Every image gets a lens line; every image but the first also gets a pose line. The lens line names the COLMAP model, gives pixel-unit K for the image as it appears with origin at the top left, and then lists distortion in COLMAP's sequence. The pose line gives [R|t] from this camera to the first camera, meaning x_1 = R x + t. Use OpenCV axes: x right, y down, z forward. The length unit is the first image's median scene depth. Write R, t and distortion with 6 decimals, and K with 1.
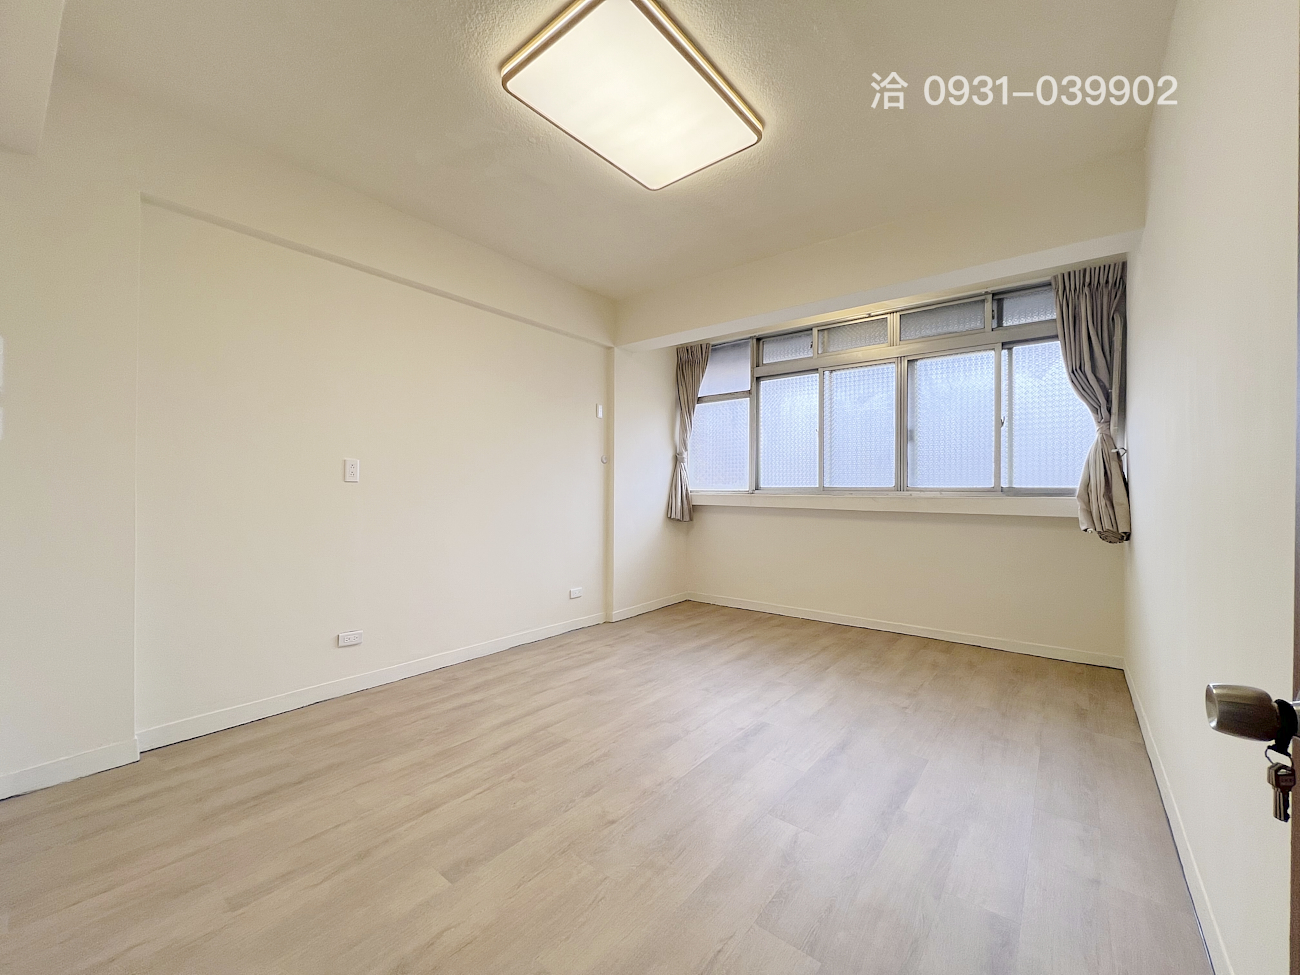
lens RADIAL K [[524.7, 0, 648.2], [0, 524.7, 485.0], [0, 0, 1]] dist [-0.001291, -0.000188]
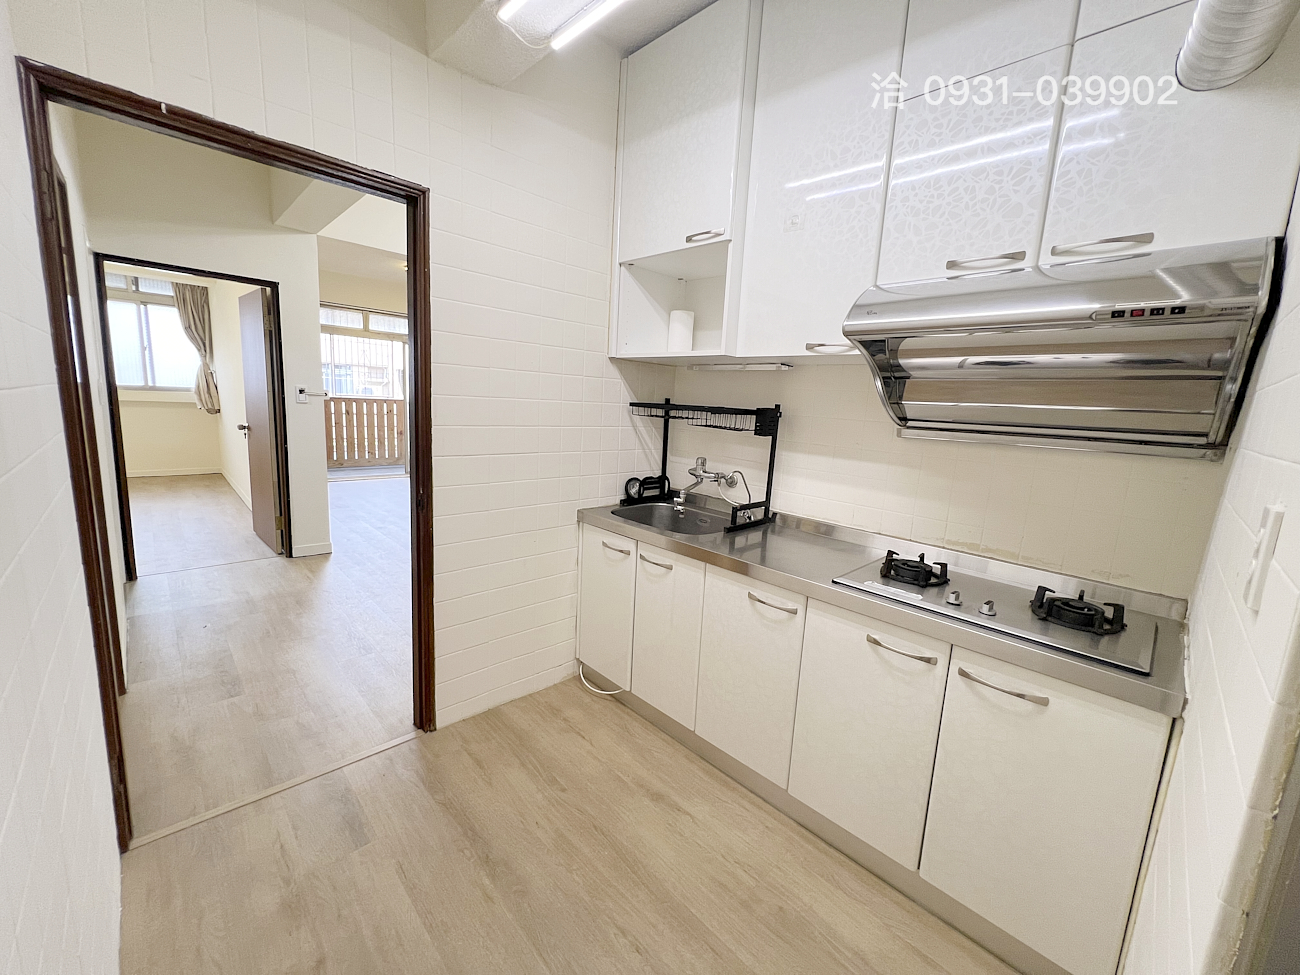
lens RADIAL K [[524.7, 0, 649.7], [0, 524.7, 486.9], [0, 0, 1]] dist [-0.001291, -0.000188]
pose [[0.140708, -0.157919, 0.977375, -0.986144], [-0.055269, 0.984405, 0.167011, -0.054807], [-0.988507, -0.077519, 0.129786, -1.050567]]
